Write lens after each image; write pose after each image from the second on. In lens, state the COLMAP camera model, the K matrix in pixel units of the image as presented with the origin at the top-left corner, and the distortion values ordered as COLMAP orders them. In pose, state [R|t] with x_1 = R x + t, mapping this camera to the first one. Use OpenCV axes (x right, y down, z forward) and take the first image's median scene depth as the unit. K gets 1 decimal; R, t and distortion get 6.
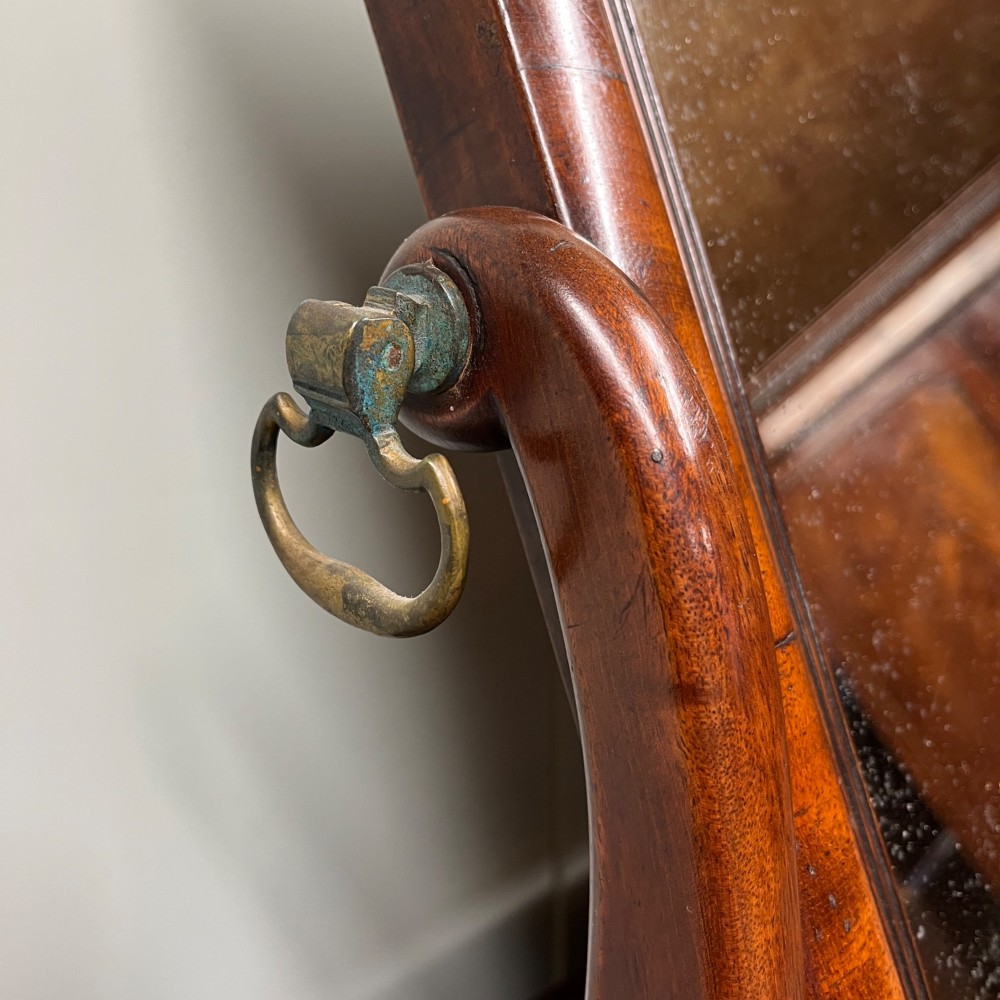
lens RADIAL K [[1011.4, 0, 500.0], [0, 1011.4, 500.0], [0, 0, 1]] dist [0.053952, 0.005944]
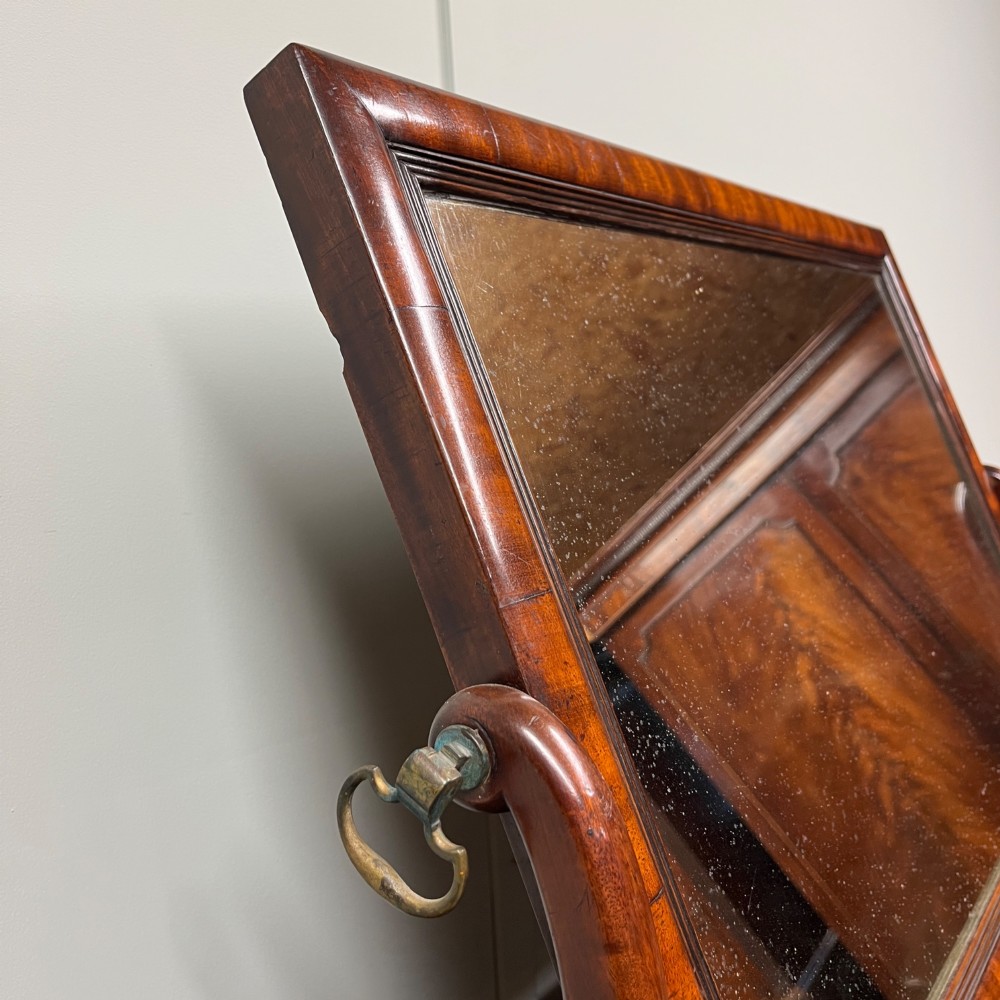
lens RADIAL K [[1011.4, 0, 500.0], [0, 1011.4, 500.0], [0, 0, 1]] dist [0.053952, 0.005944]
pose [[0.991015, -0.050276, 0.123944, -0.235033], [0.064155, 0.991786, -0.110656, -0.460809], [-0.117363, 0.117613, 0.986100, -1.046855]]
